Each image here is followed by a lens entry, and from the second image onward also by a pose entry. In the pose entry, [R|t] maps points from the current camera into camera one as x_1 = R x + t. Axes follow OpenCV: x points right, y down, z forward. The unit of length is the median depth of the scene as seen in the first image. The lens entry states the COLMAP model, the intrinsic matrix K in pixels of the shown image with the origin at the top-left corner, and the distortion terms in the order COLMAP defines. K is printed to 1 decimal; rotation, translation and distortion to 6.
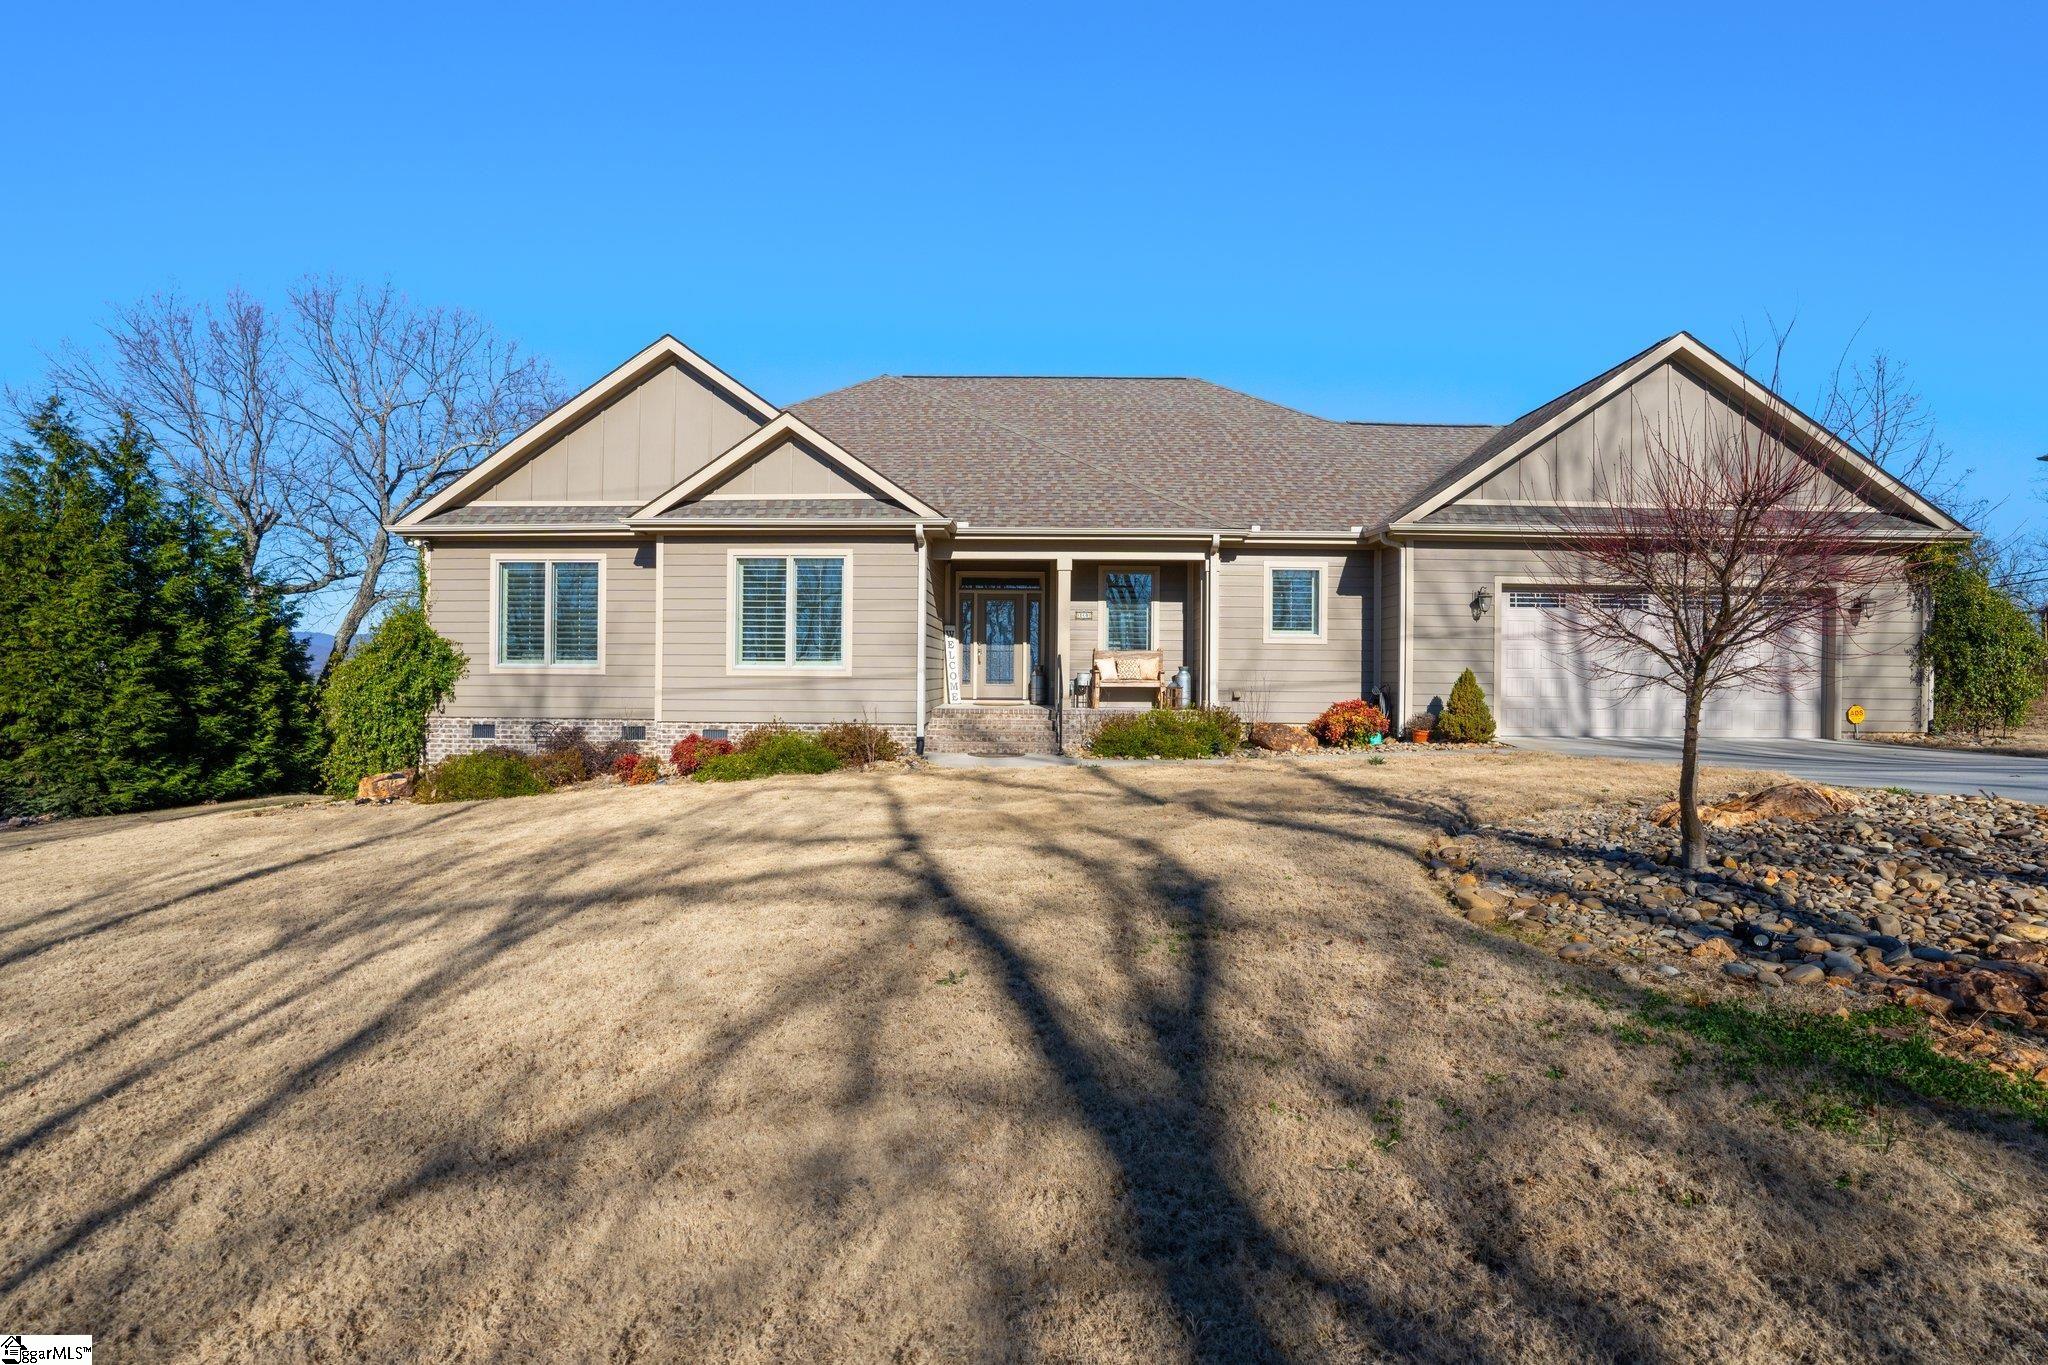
lens RADIAL K [[927.9, 0, 1023.4], [0, 927.9, 678.2], [0, 0, 1]] dist [-0.010767, -0.000221]
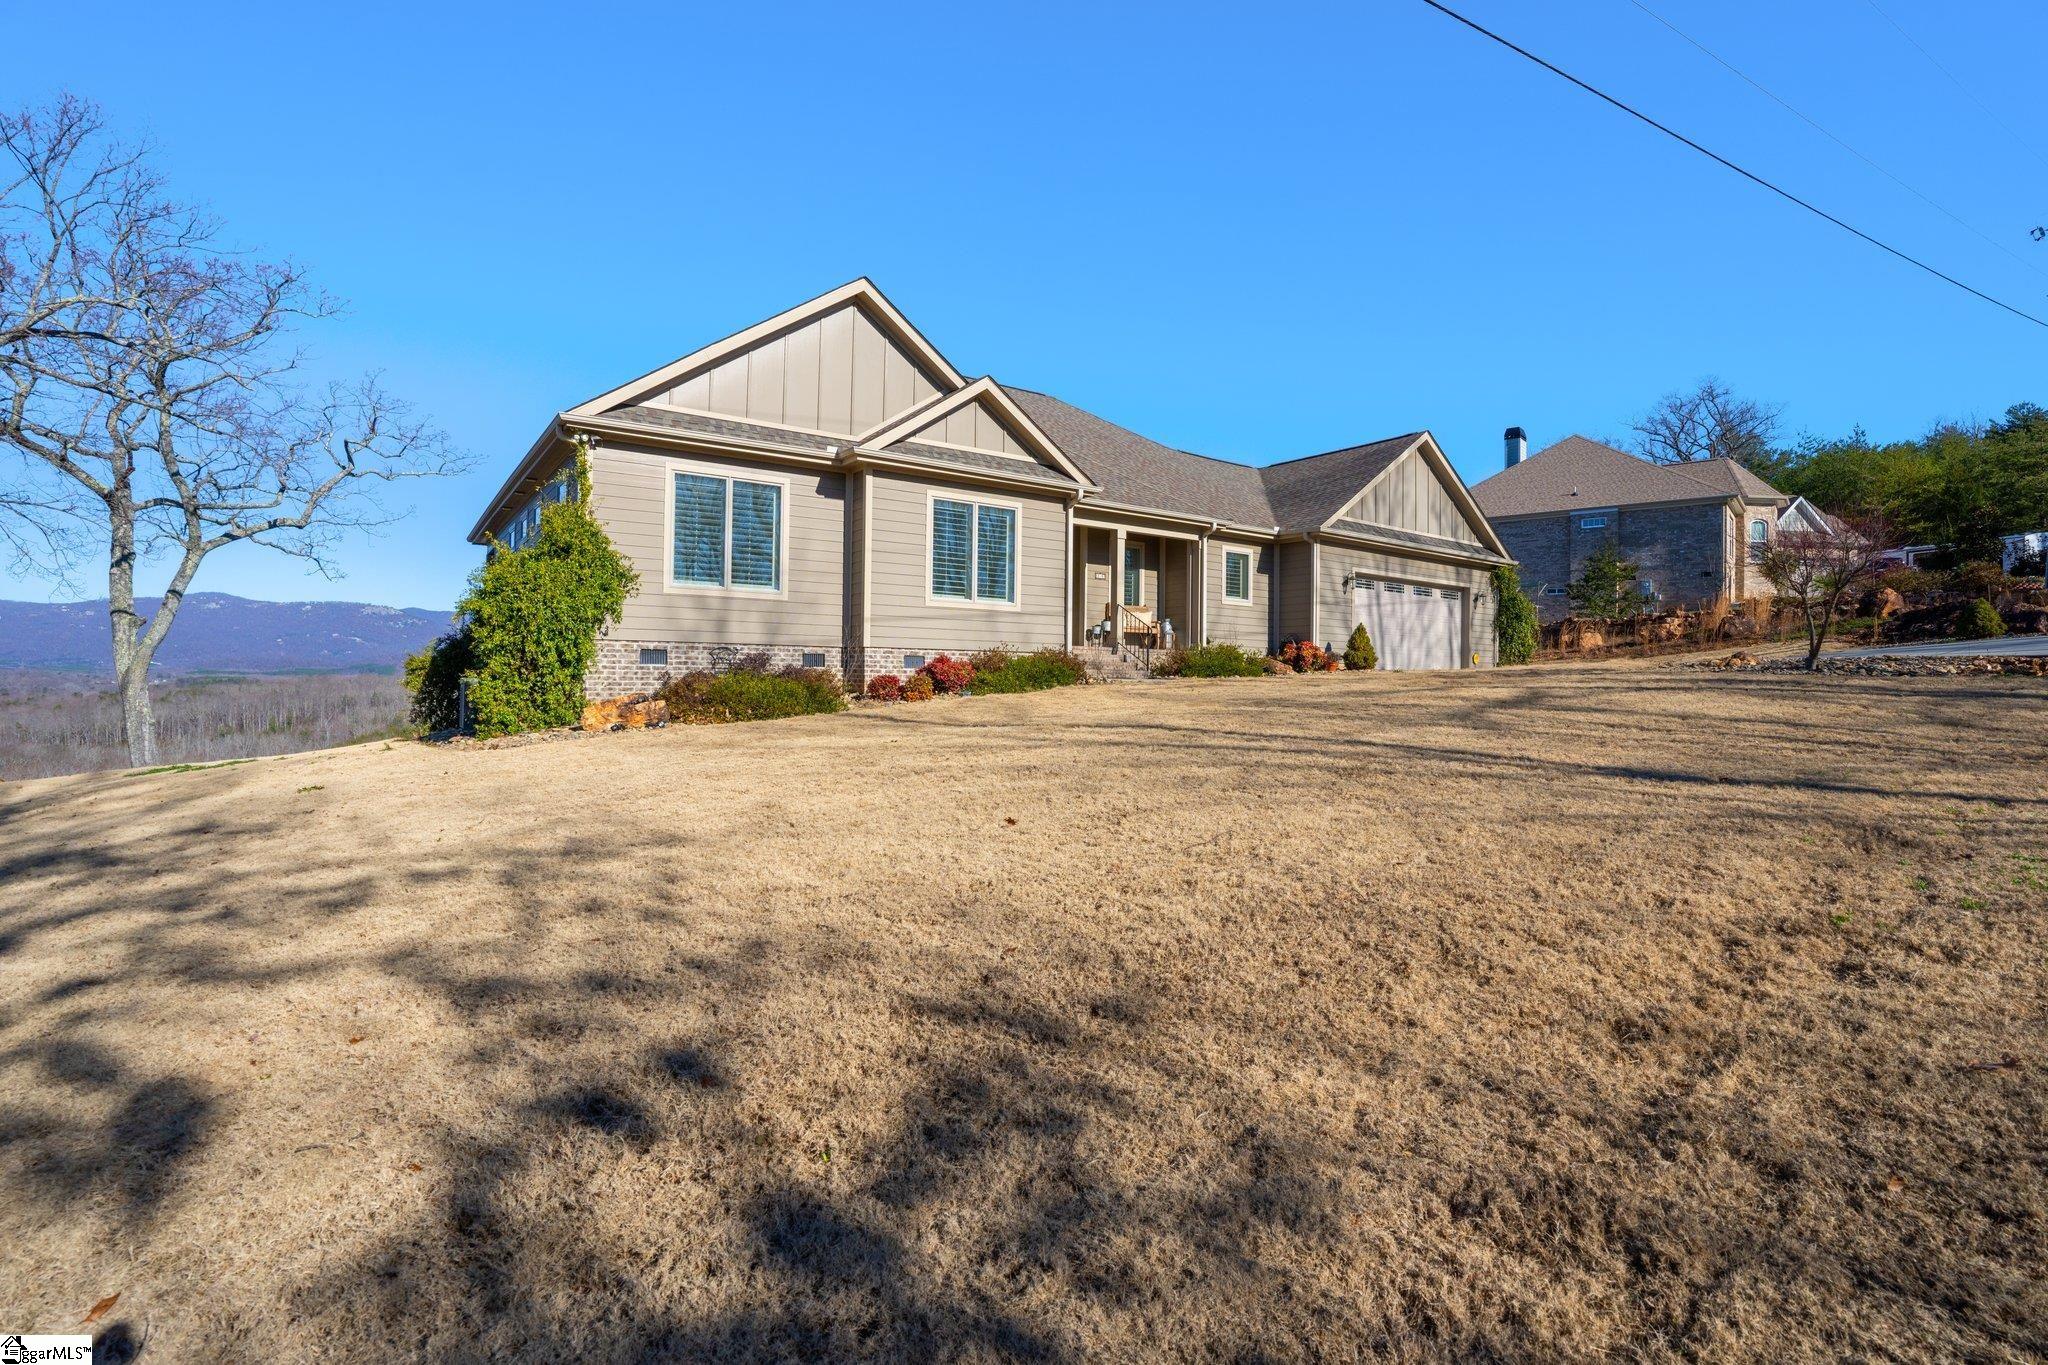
lens RADIAL K [[927.9, 0, 1007.3], [0, 927.9, 680.7], [0, 0, 1]] dist [-0.010767, -0.000221]
pose [[0.811957, 0.002316, 0.583712, -0.840897], [-0.004347, 0.999988, 0.002079, 0.078315], [-0.583701, -0.004225, 0.811958, 0.059888]]
